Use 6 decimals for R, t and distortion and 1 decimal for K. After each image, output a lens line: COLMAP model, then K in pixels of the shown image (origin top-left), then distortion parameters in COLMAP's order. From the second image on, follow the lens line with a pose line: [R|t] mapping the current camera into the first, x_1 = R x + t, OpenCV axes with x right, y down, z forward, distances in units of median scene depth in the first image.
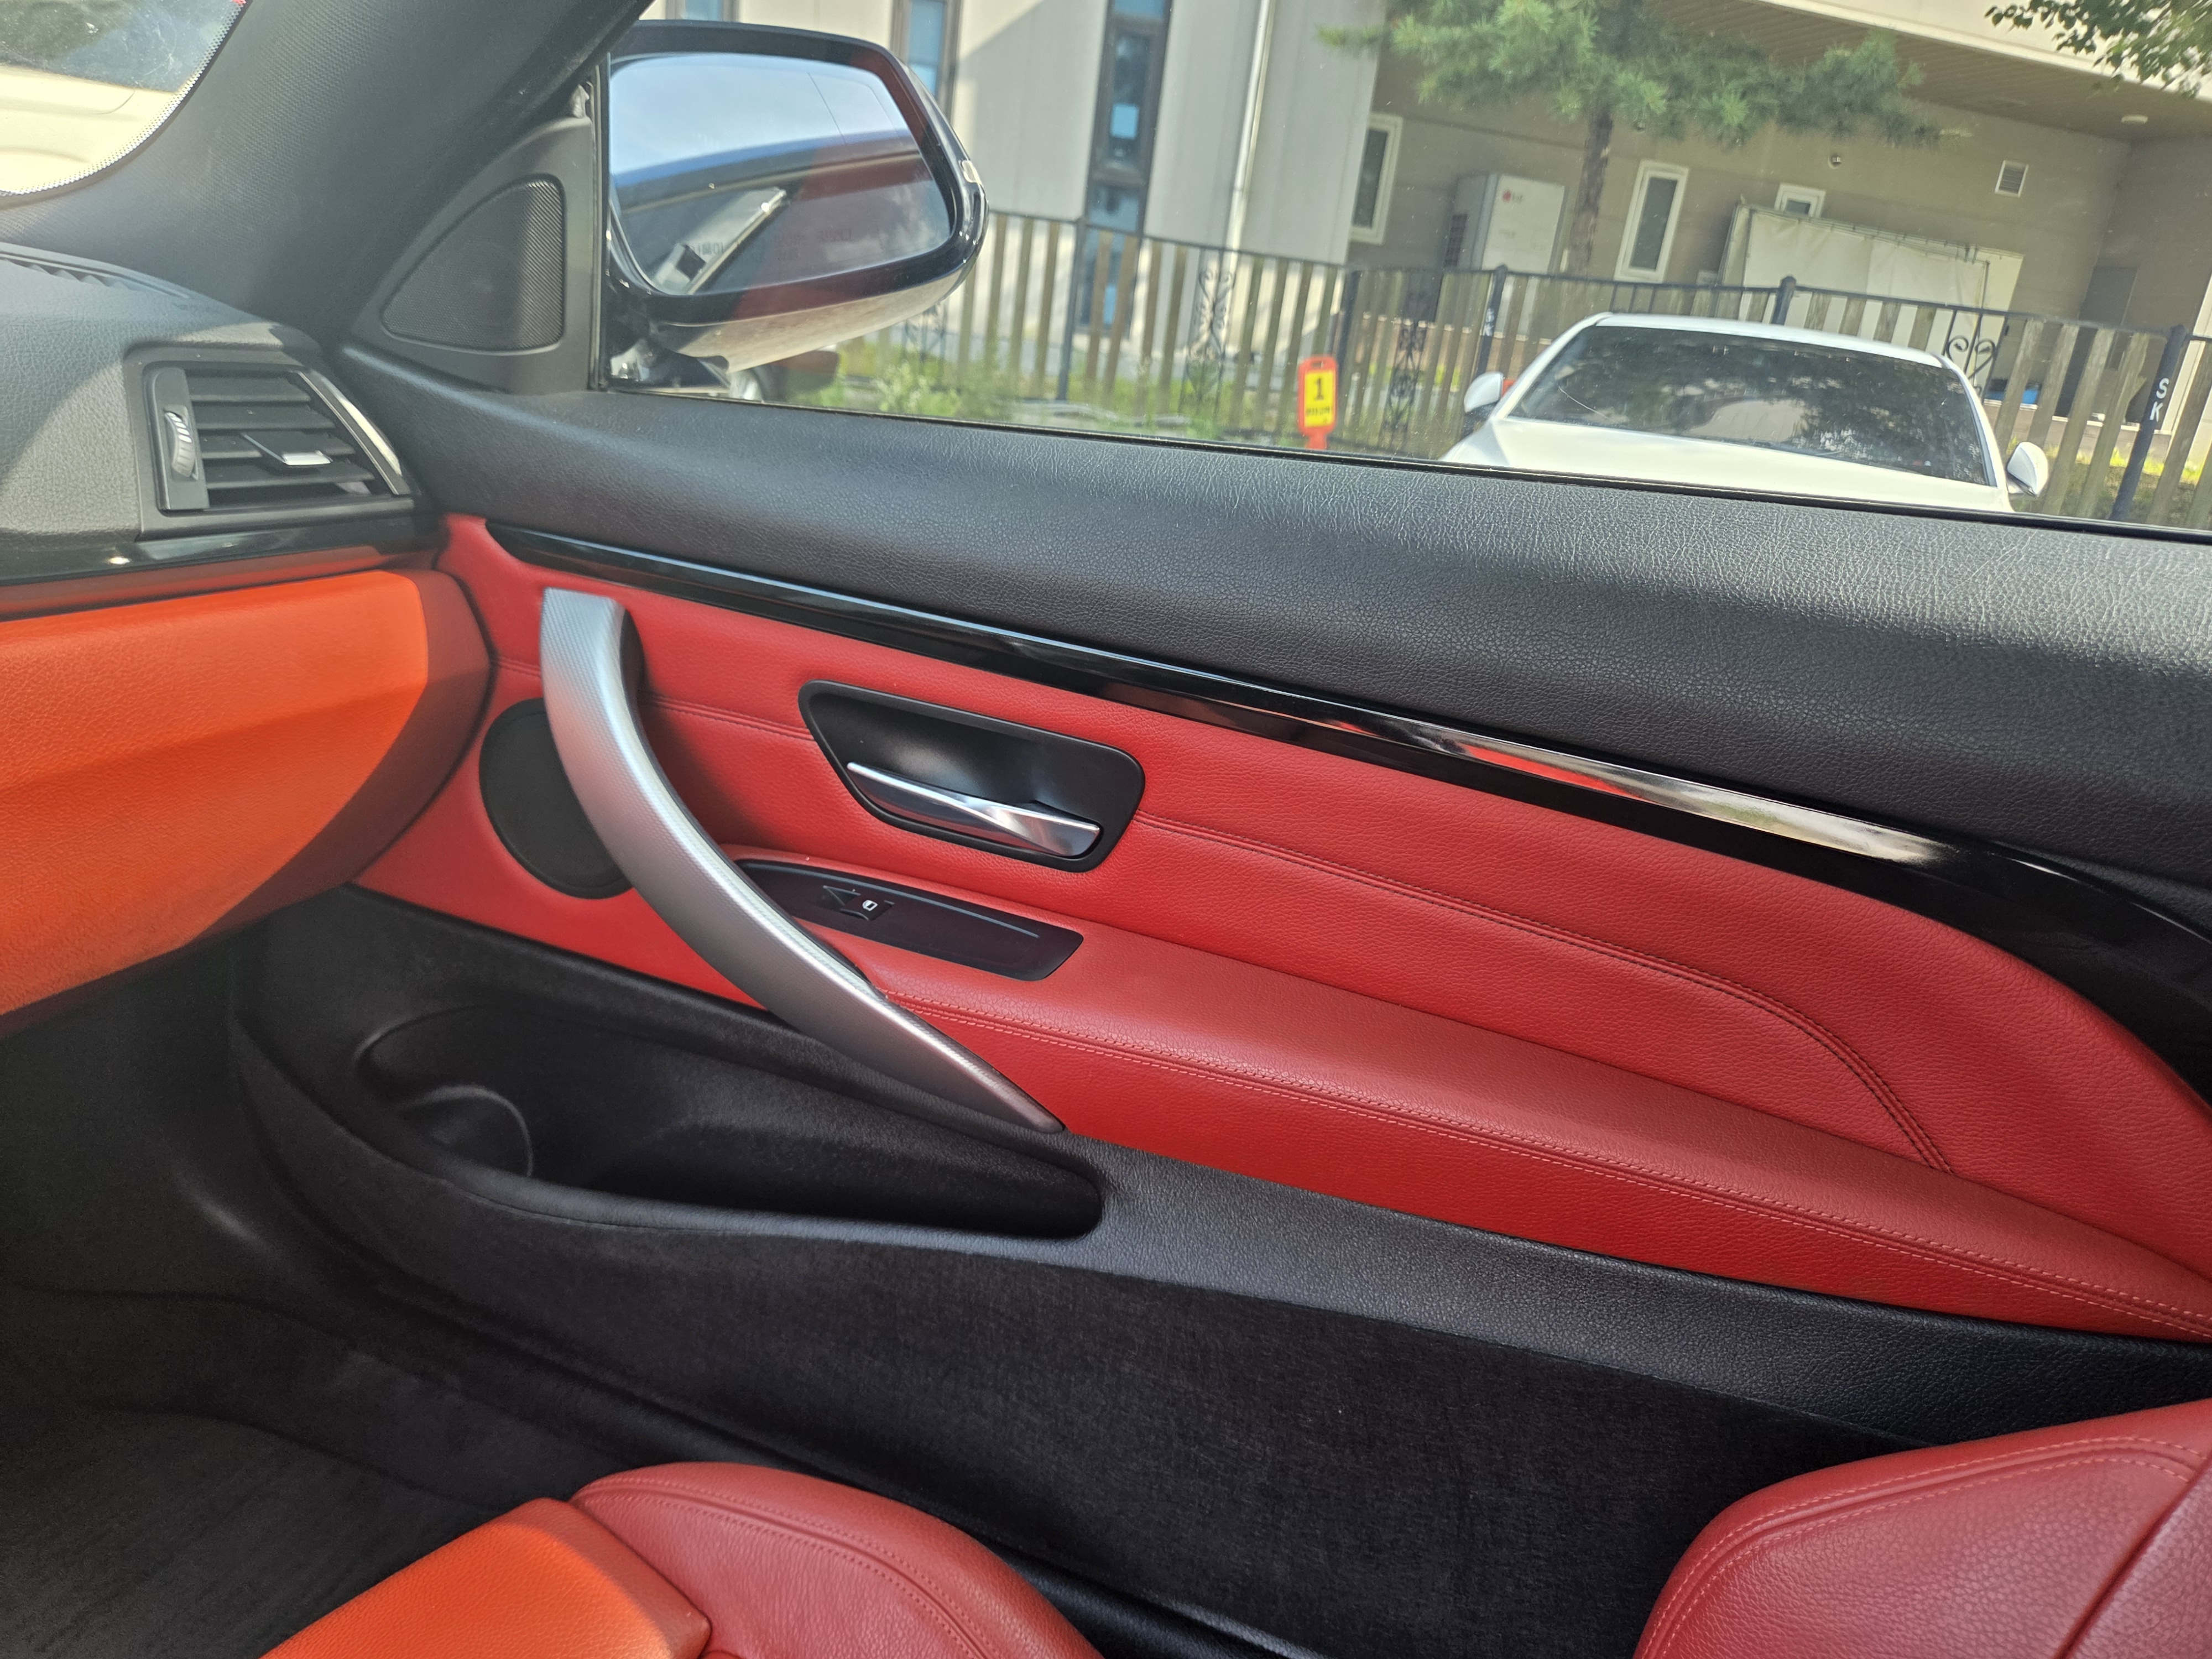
lens RADIAL K [[1518.4, 0, 1077.6], [0, 1518.4, 836.7], [0, 0, 1]] dist [0.051606, -0.050043]
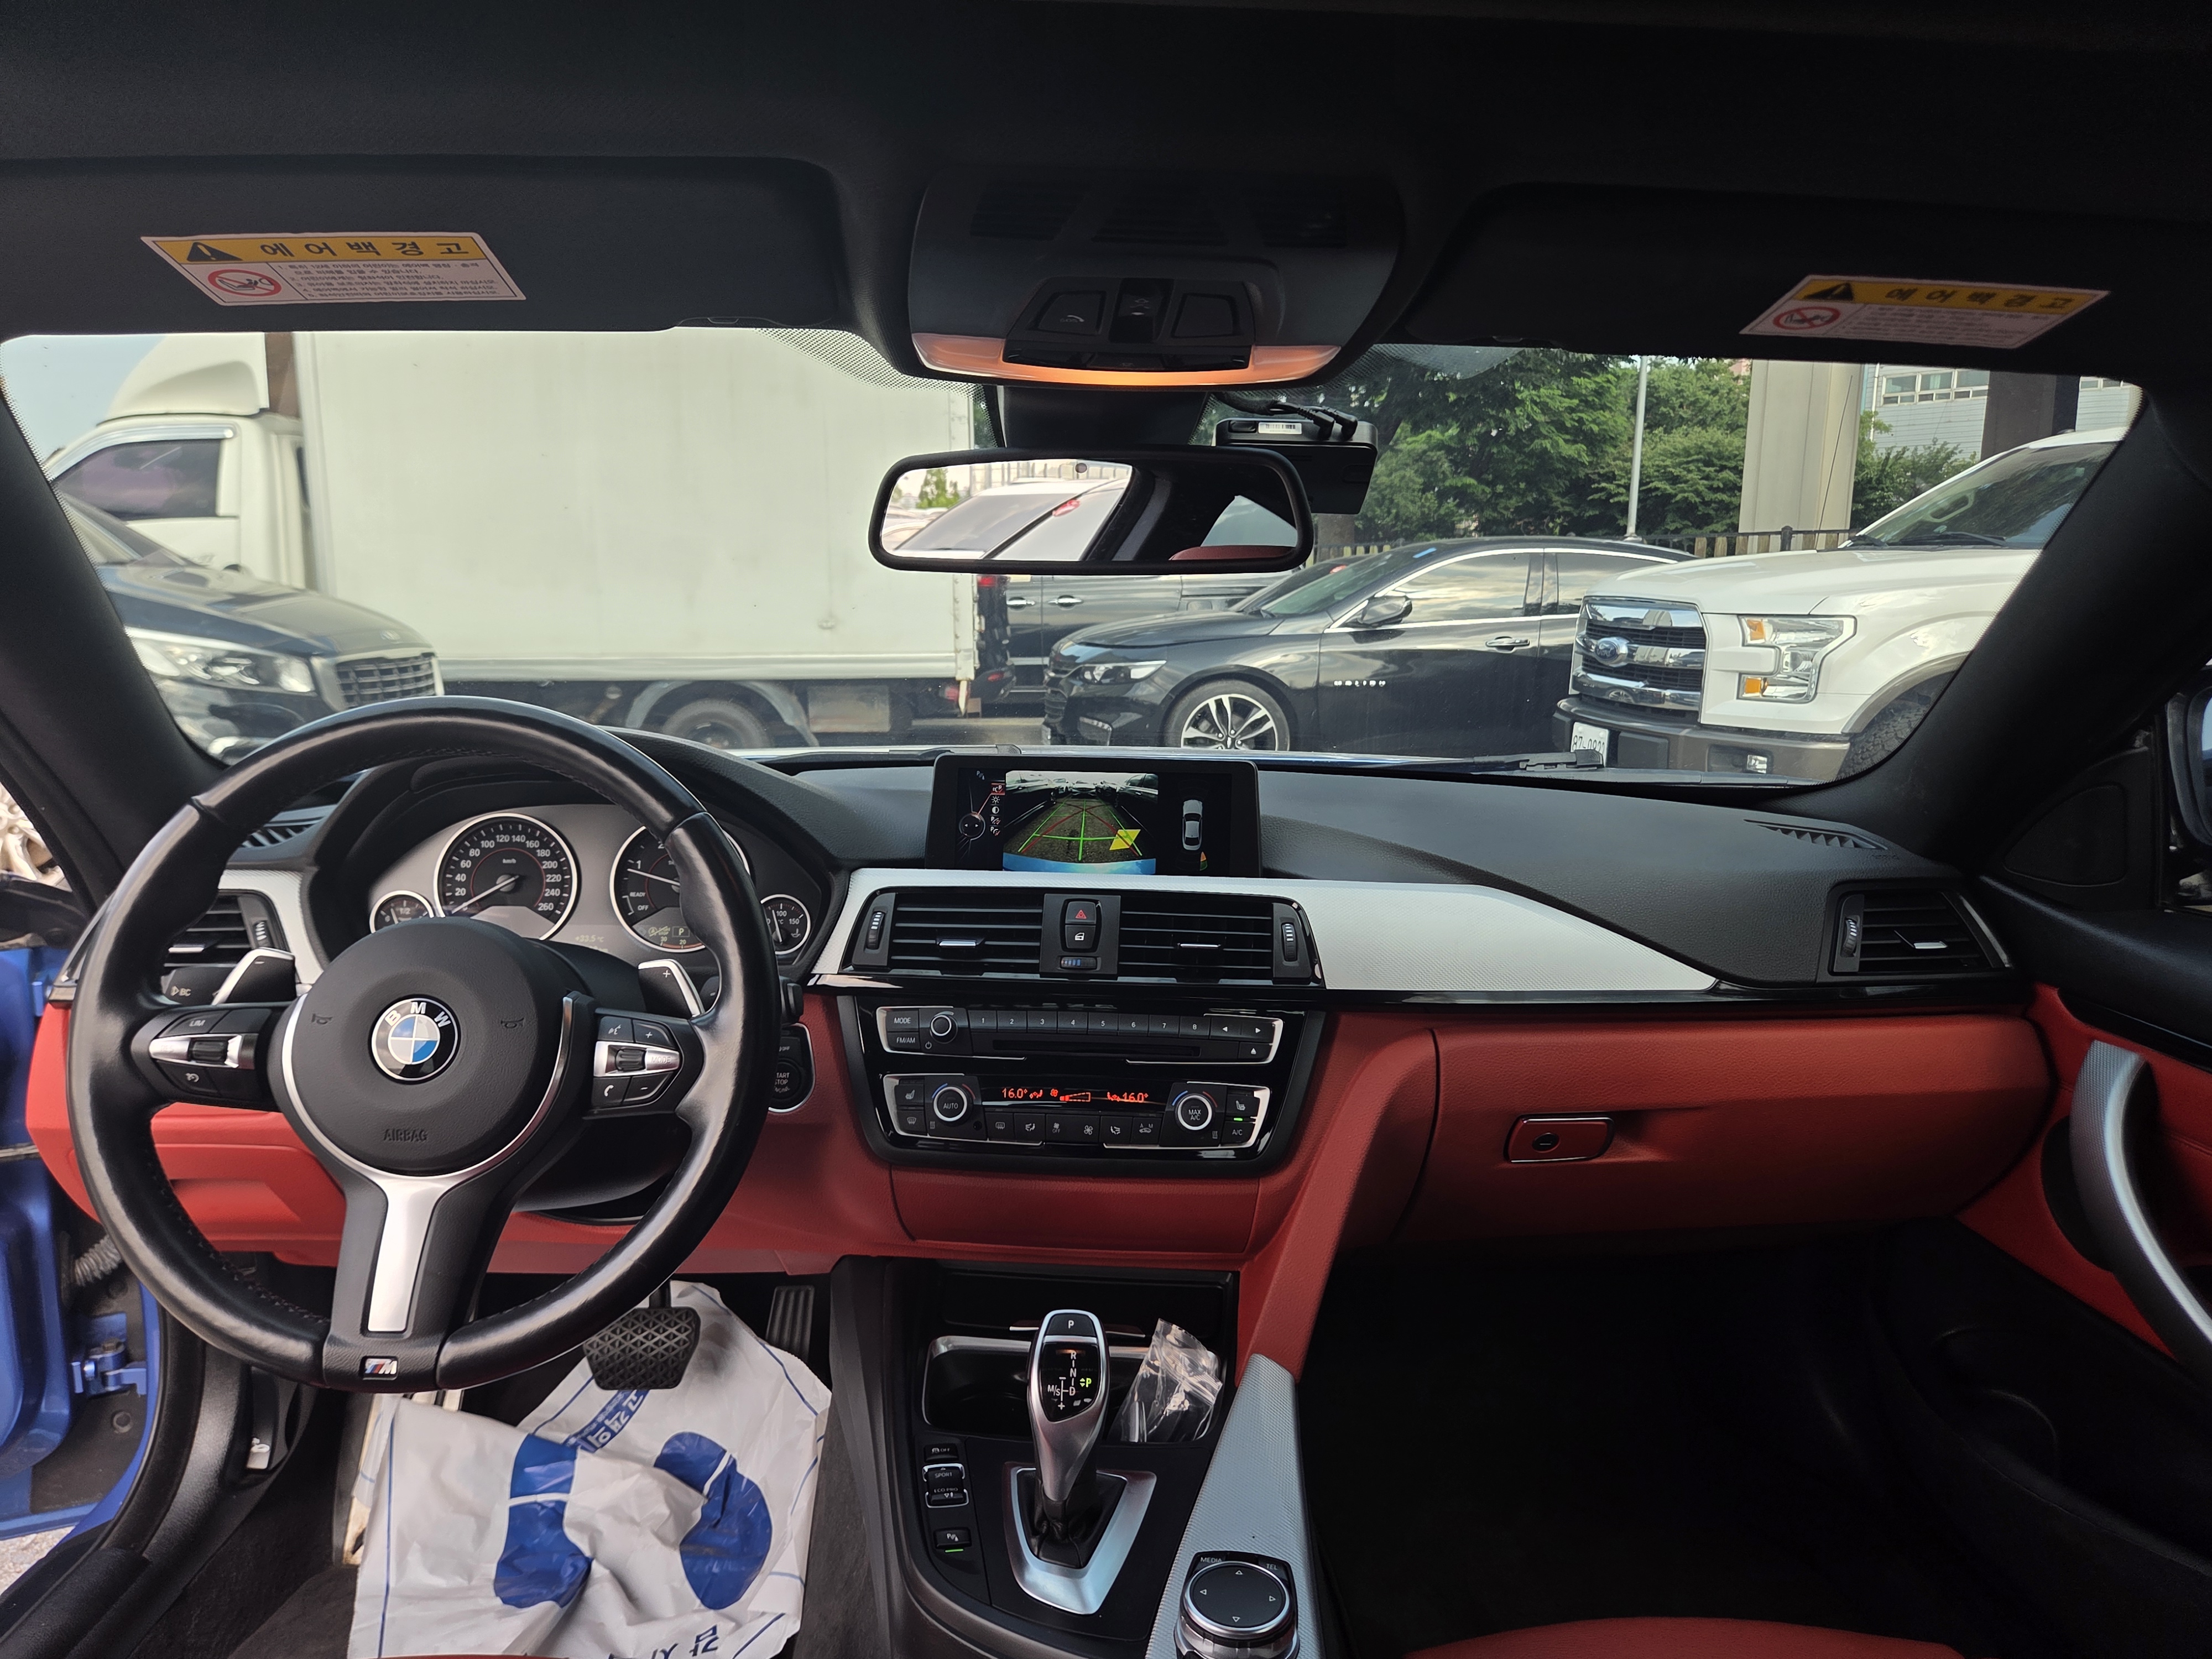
lens RADIAL K [[1498.7, 0, 1096.9], [0, 1498.7, 826.7], [0, 0, 1]] dist [0.063248, -0.056926]
pose [[0.449932, 0.021926, -0.892794, 0.529559], [-0.241174, 0.965538, -0.097830, 0.009413], [0.859881, 0.259336, 0.439714, -0.510698]]
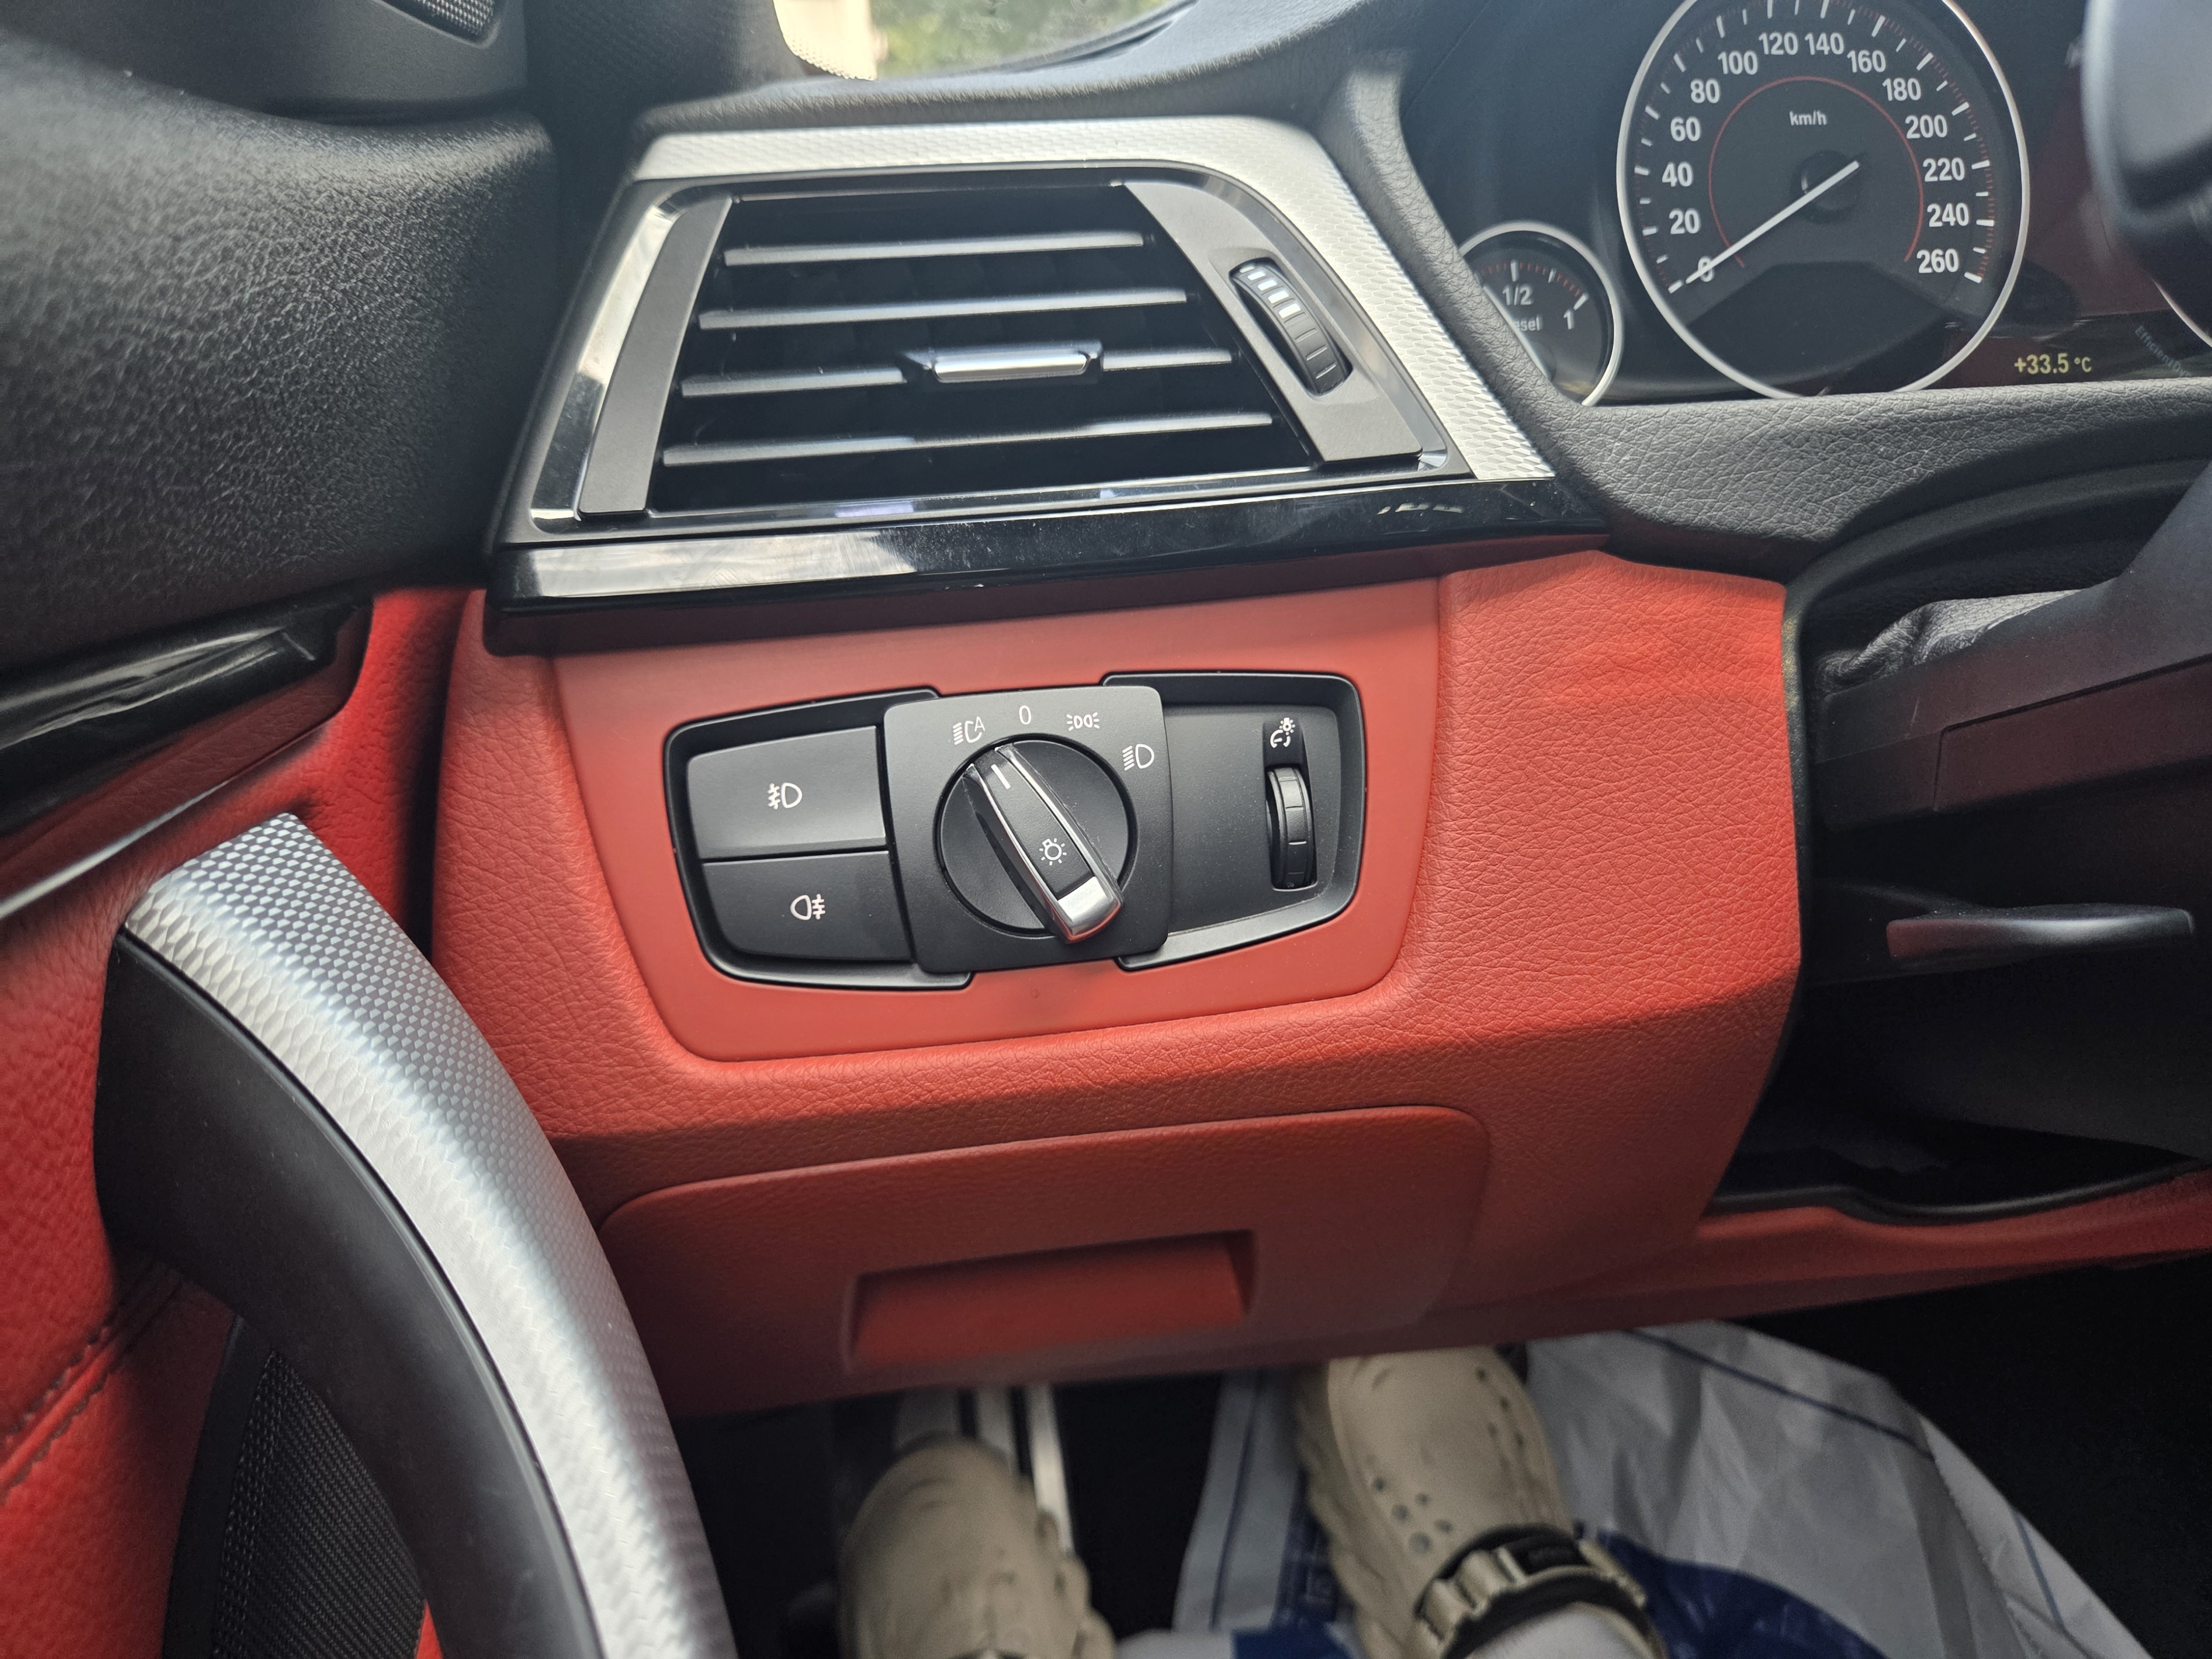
lens RADIAL K [[1548.3, 0, 1102.9], [0, 1548.3, 854.7], [0, 0, 1]] dist [0.019055, -0.026241]
pose [[0.550152, 0.075825, -0.831615, -0.814536], [-0.145954, 0.989271, -0.006355, 0.298089], [0.822211, 0.124874, 0.555316, -0.758681]]
